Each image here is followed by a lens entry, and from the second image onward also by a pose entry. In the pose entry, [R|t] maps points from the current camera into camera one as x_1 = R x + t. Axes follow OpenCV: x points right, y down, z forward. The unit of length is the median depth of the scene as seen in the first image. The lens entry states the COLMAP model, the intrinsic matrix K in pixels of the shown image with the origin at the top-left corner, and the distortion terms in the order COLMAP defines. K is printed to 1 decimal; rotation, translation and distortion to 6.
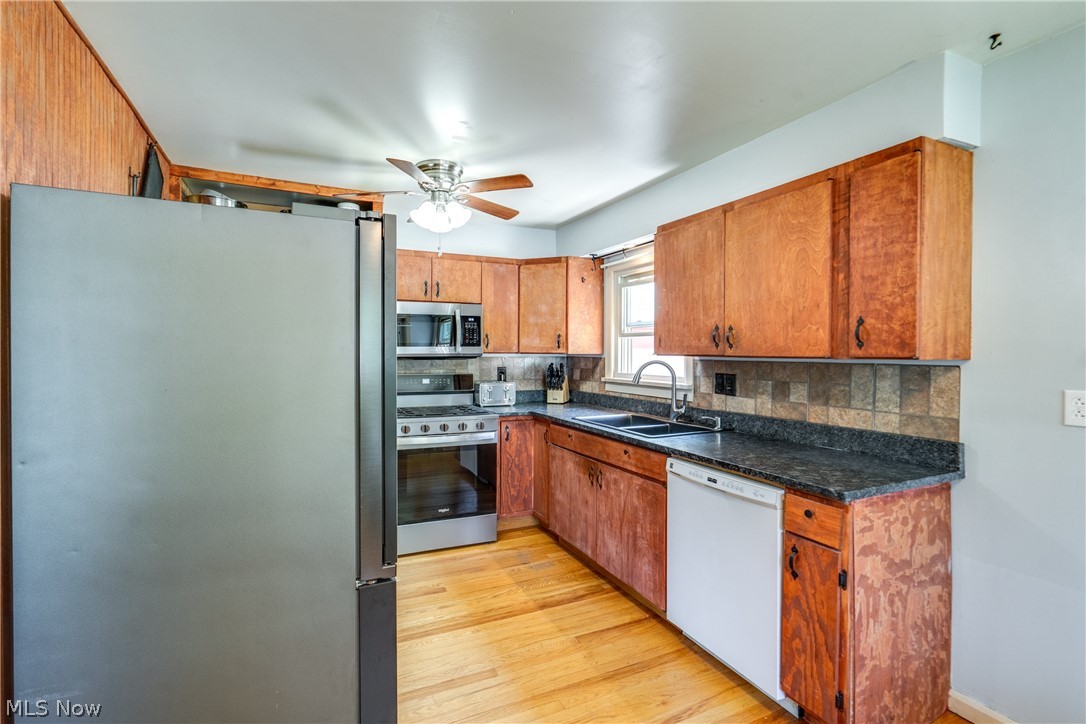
lens RADIAL K [[550.4, 0, 480.9], [0, 550.4, 358.2], [0, 0, 1]] dist [-0.004345, 0.000705]
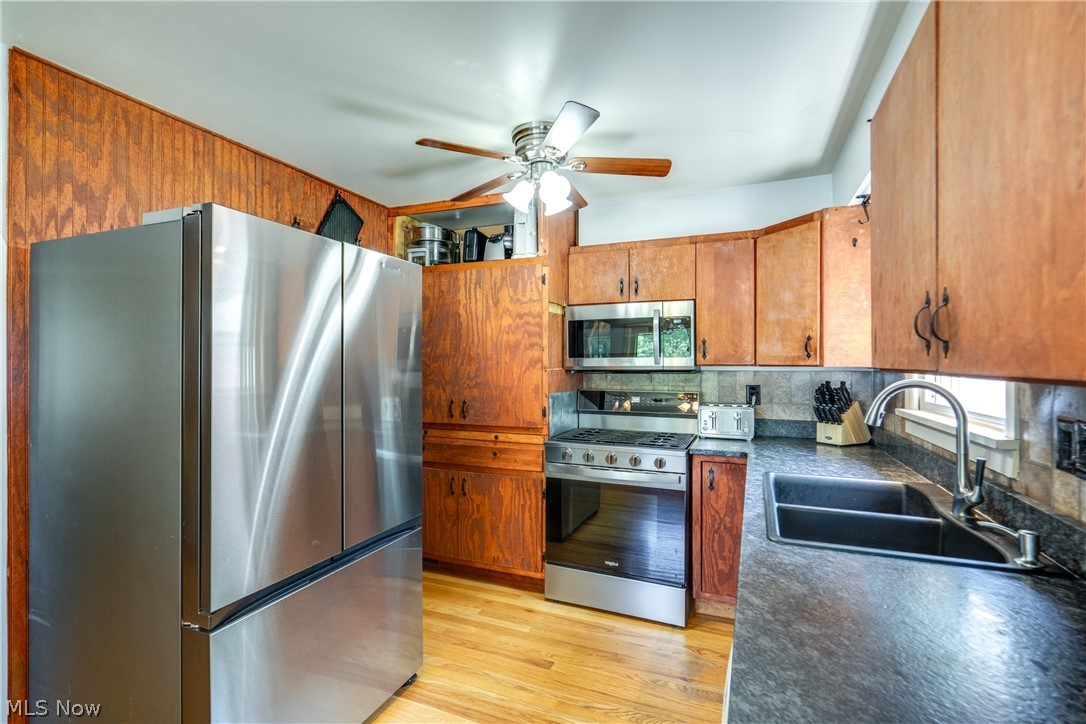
lens RADIAL K [[492.9, 0, 540.4], [0, 492.9, 364.2], [0, 0, 1]] dist [-0.002057, 0.000424]
pose [[0.686271, -0.001673, -0.727344, 0.417152], [-0.006964, 0.999936, -0.008870, -0.004534], [0.727312, 0.011152, 0.686216, 0.477176]]
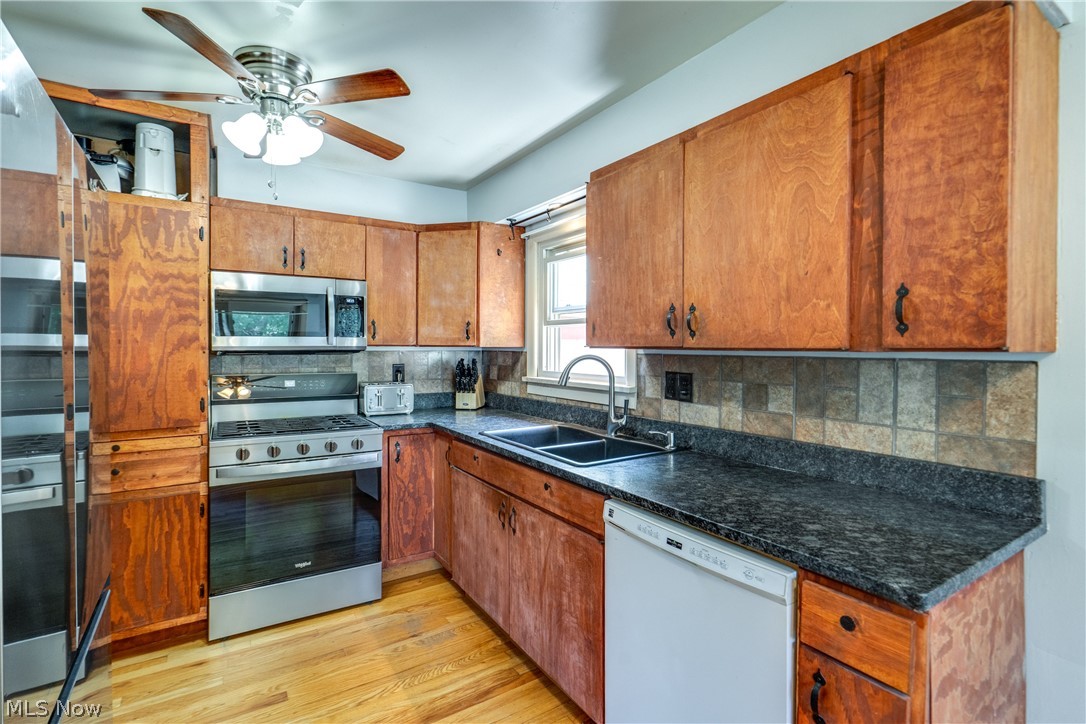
lens RADIAL K [[538.6, 0, 499.2], [0, 538.6, 353.0], [0, 0, 1]] dist [0.002416, -0.000140]
pose [[0.989984, -0.001061, 0.141174, 0.095165], [0.001260, 0.999998, -0.001320, 0.002416], [-0.141173, 0.001485, 0.989984, 0.295290]]
